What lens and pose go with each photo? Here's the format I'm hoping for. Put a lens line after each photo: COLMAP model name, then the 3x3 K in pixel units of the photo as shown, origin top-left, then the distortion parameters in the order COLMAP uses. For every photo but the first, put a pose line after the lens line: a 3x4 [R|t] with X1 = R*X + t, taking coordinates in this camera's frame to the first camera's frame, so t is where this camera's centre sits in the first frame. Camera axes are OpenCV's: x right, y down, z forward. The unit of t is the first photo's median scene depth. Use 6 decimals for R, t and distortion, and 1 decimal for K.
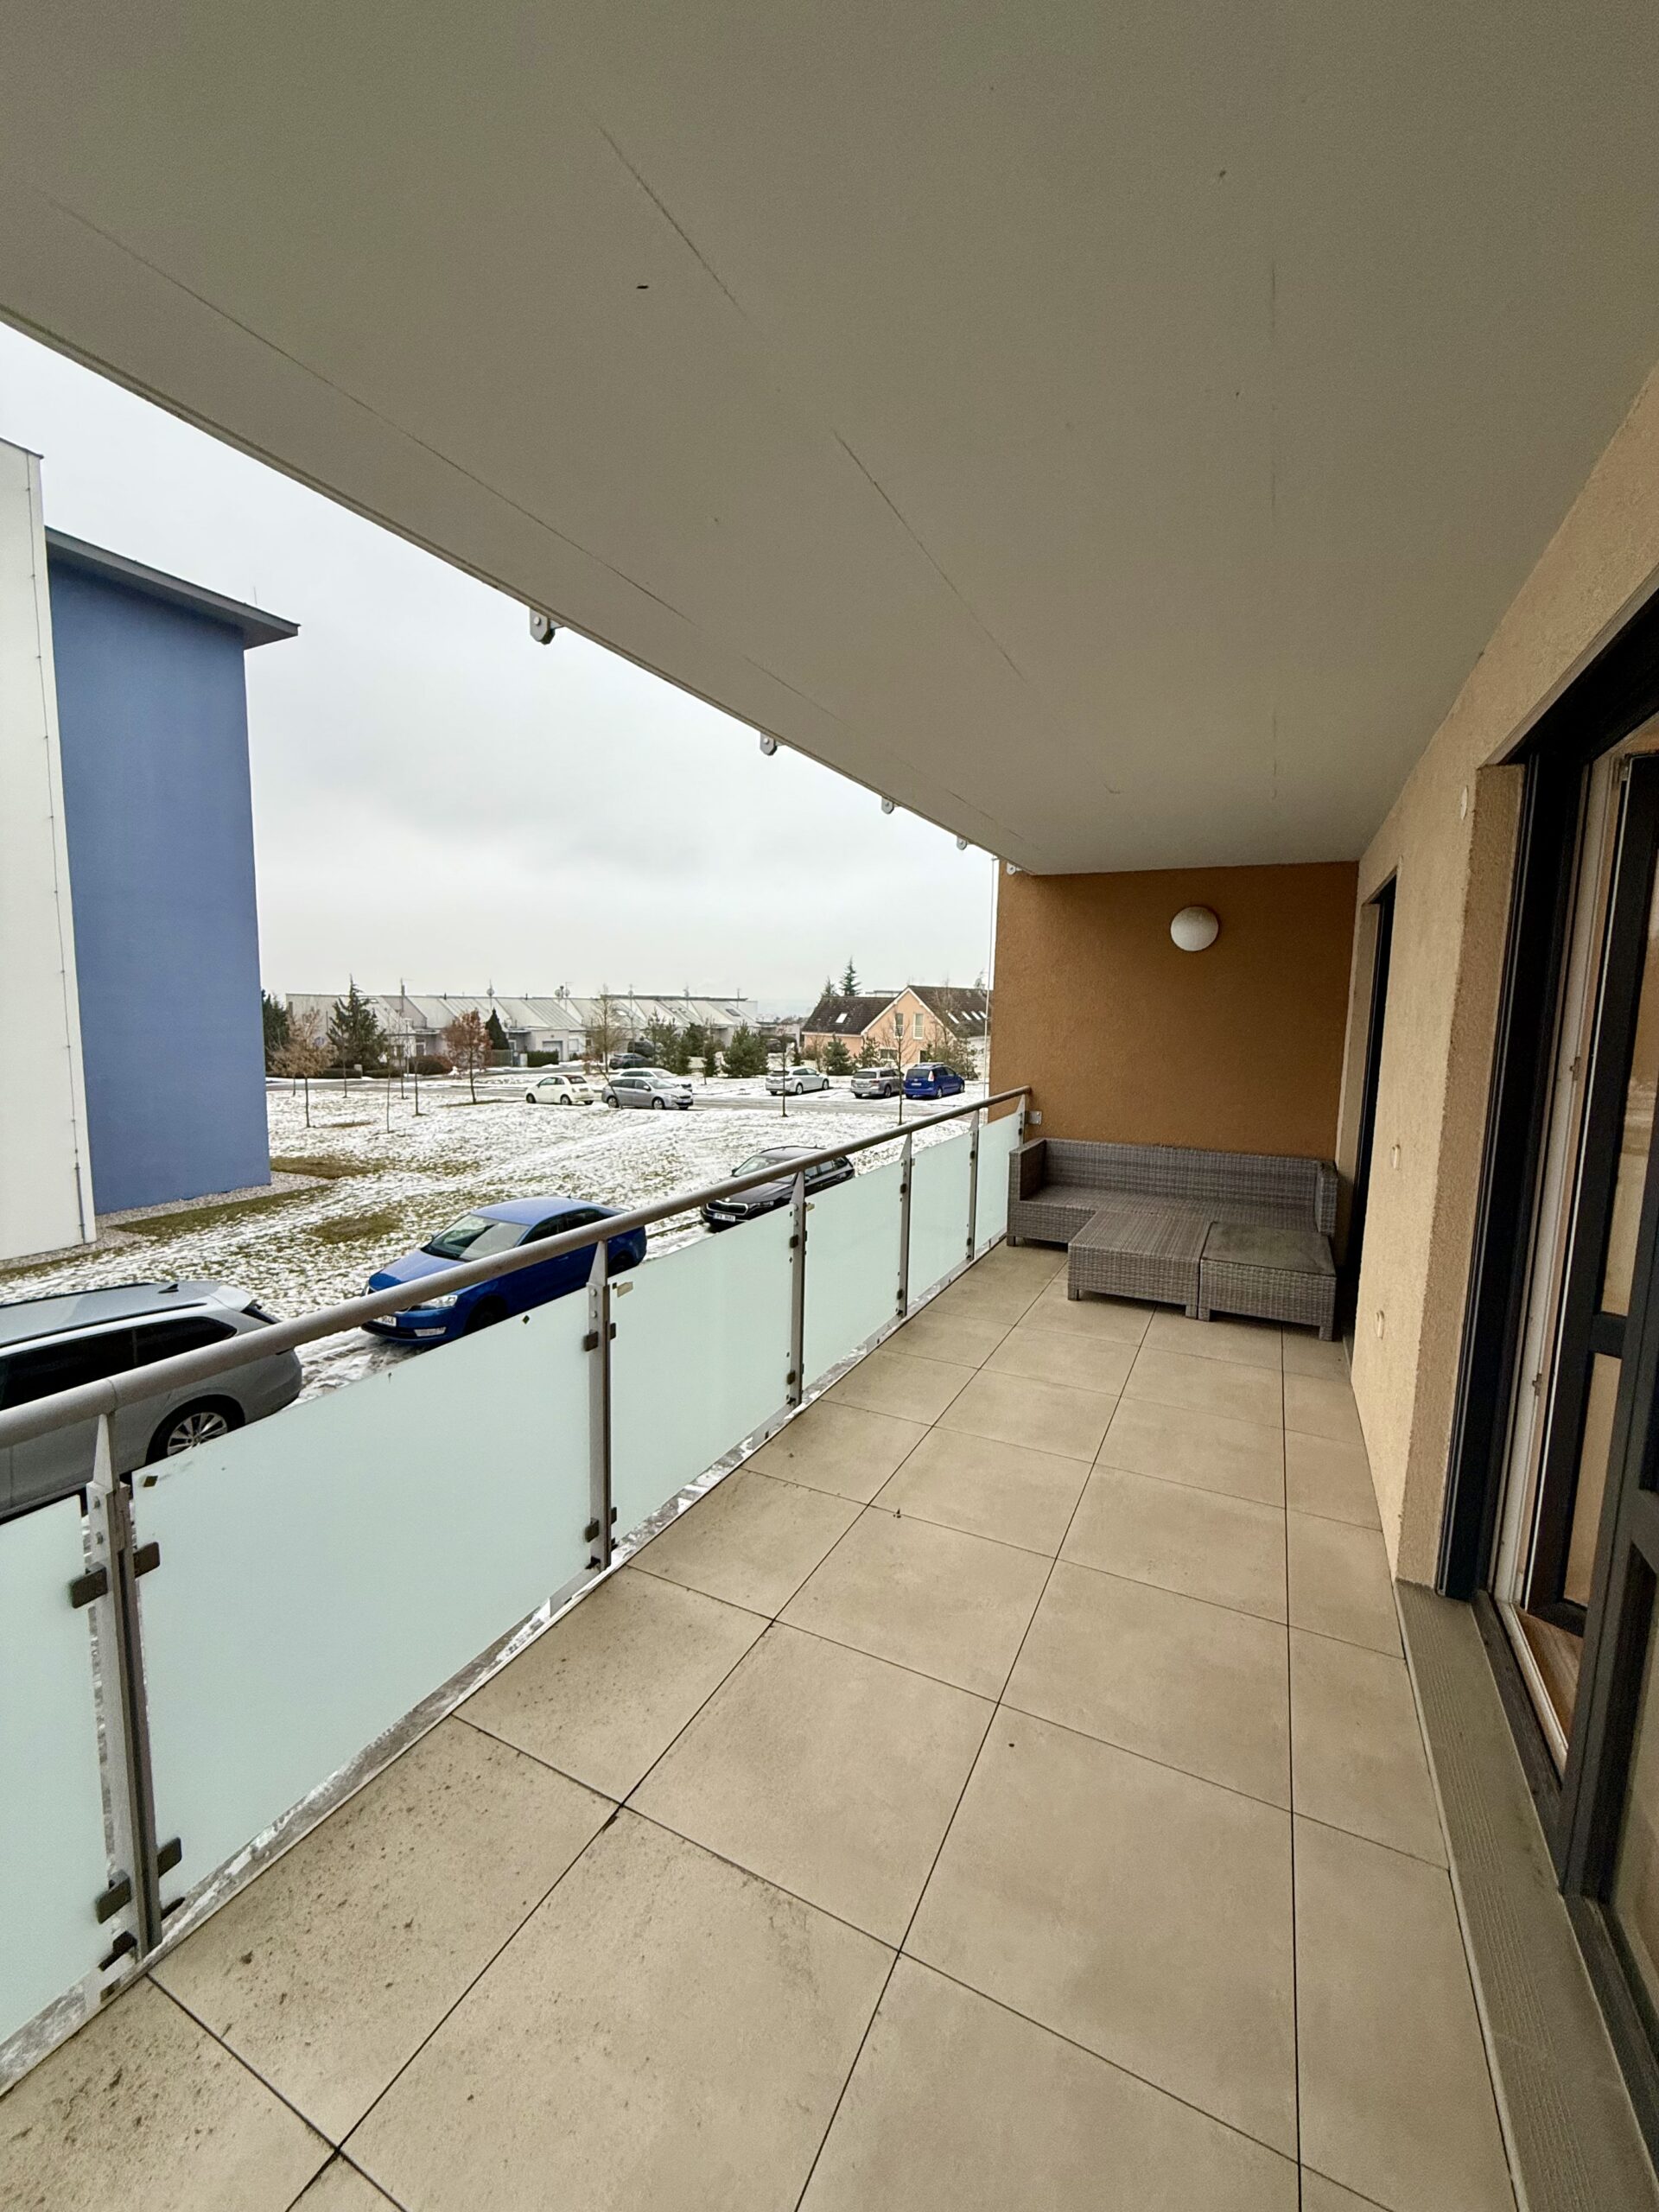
lens RADIAL K [[876.1, 0, 814.7], [0, 876.1, 1092.1], [0, 0, 1]] dist [-0.001960, 0.000049]
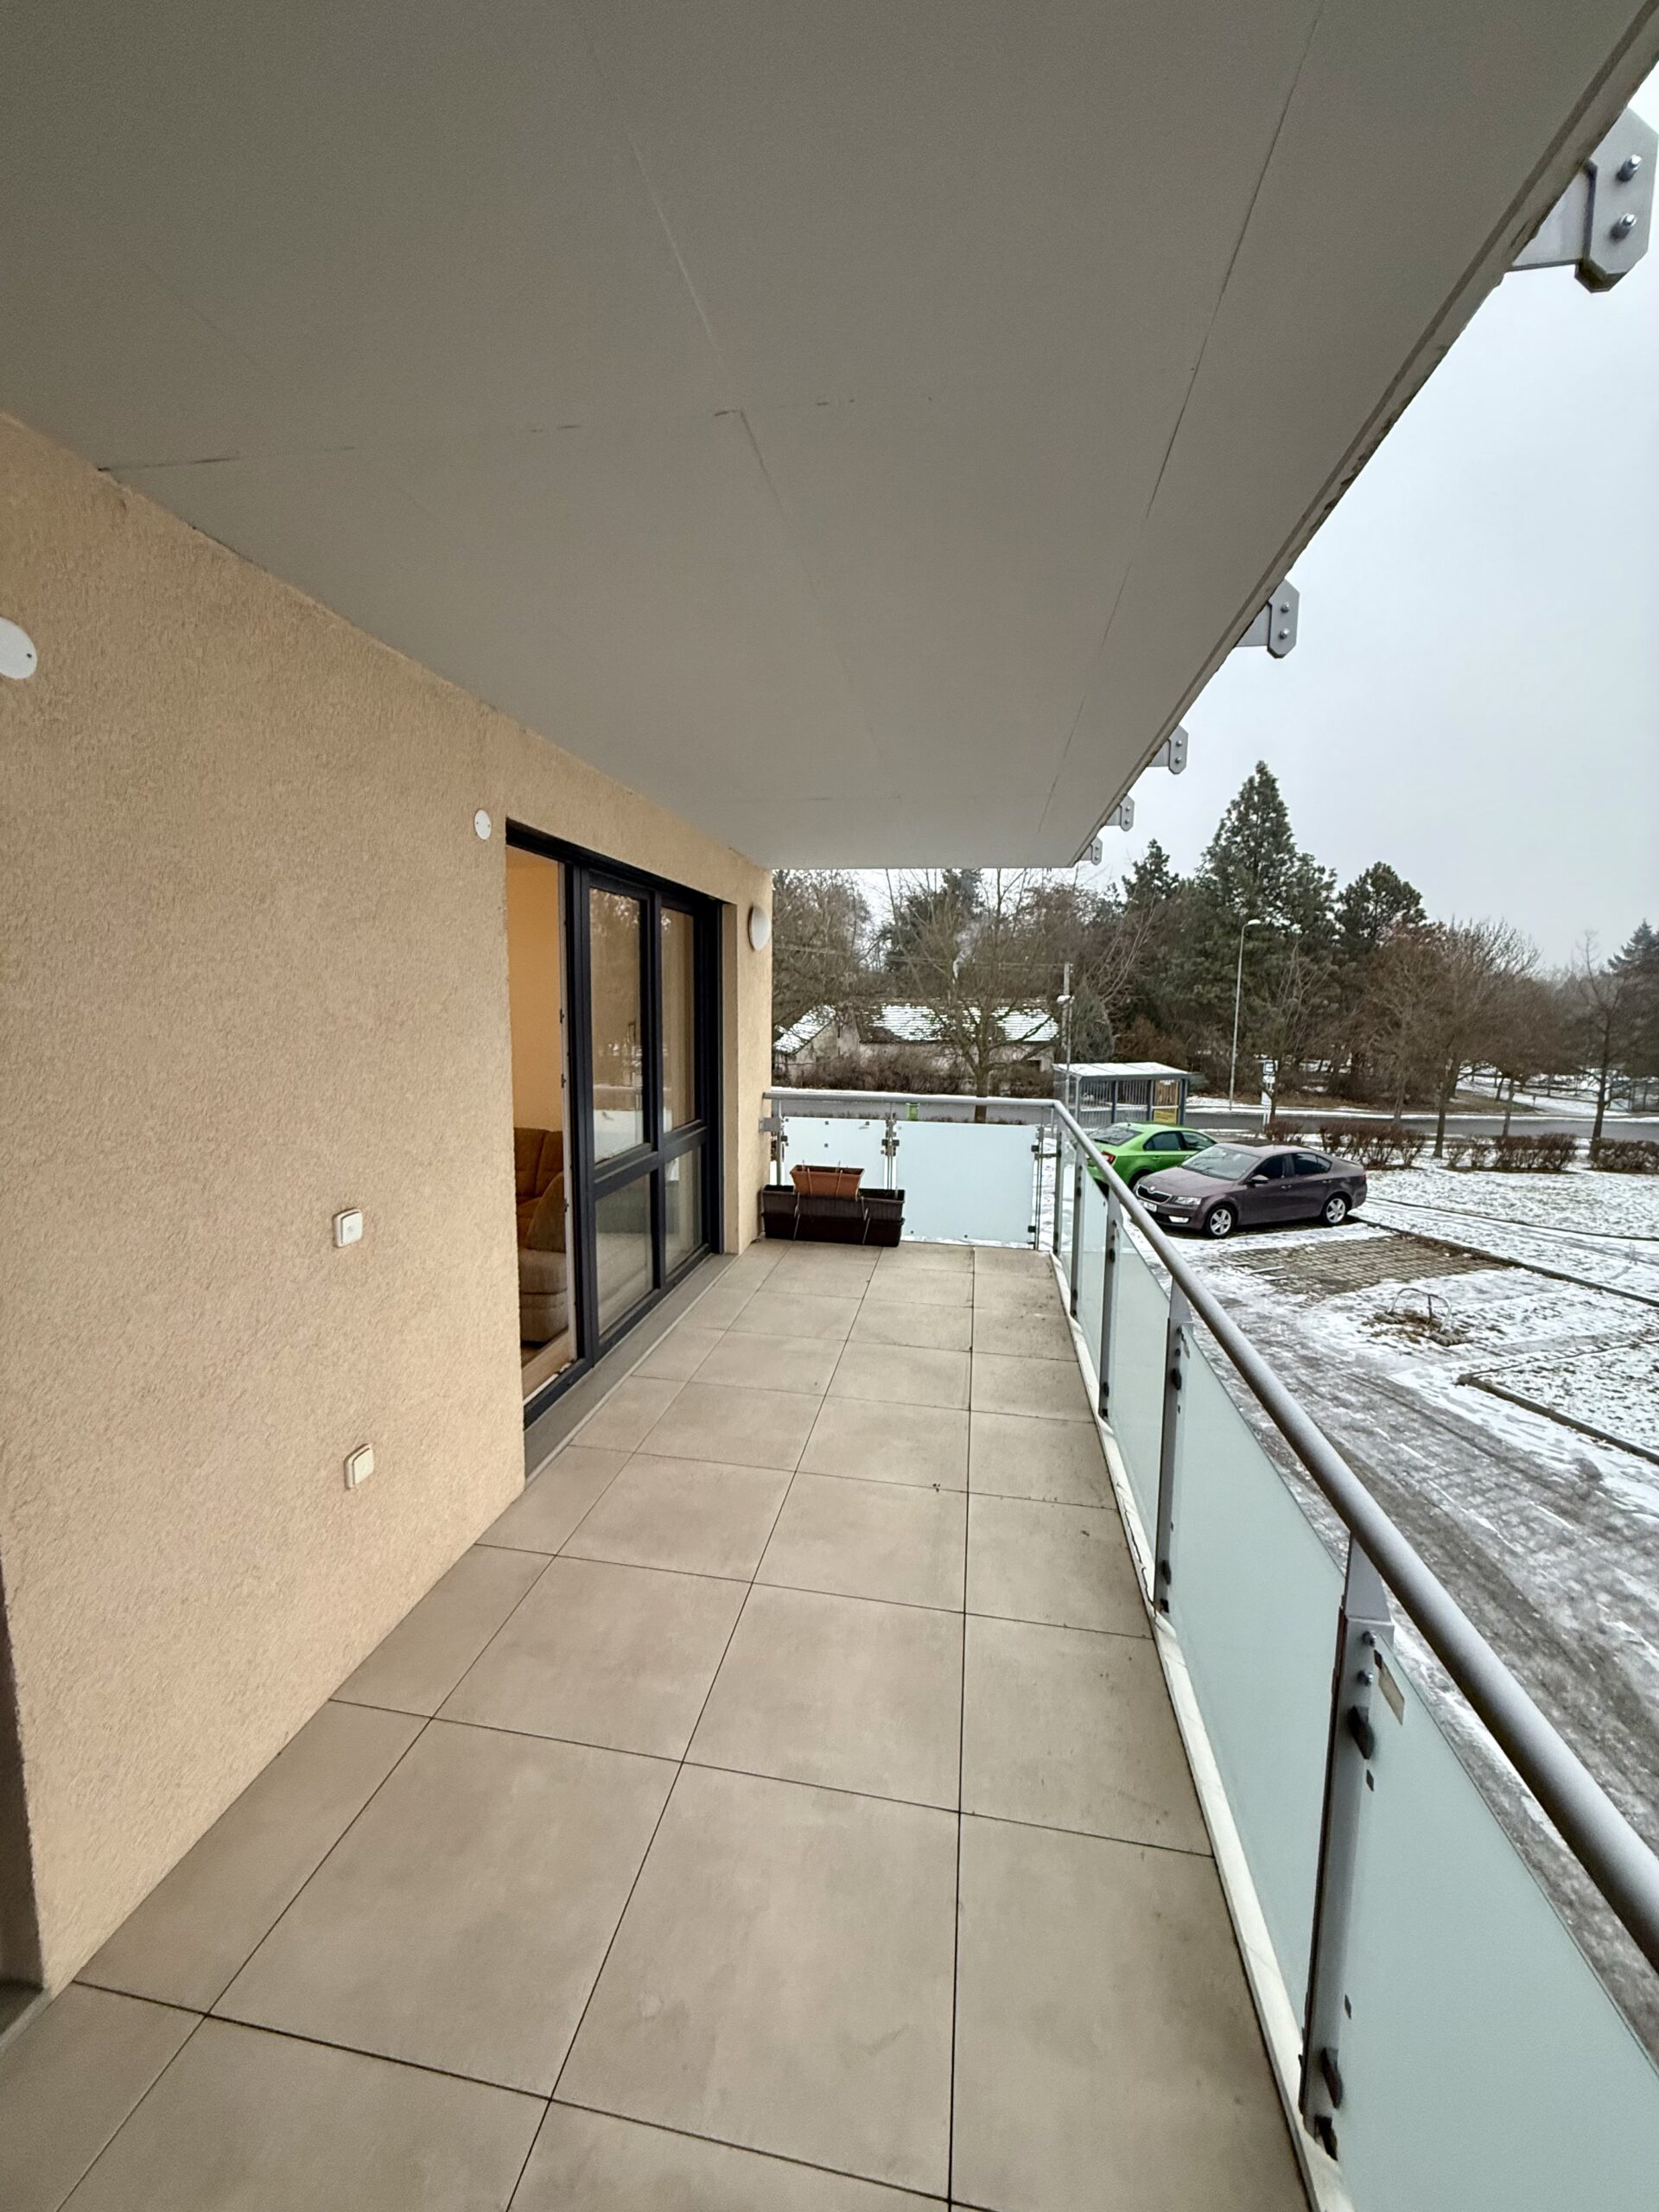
lens RADIAL K [[876.1, 0, 814.7], [0, 876.1, 1092.1], [0, 0, 1]] dist [-0.001960, 0.000049]
pose [[-0.955904, 0.006646, -0.293603, 0.539252], [-0.056365, 0.977005, 0.205629, -0.205859], [0.288219, 0.213111, -0.933549, 1.813176]]
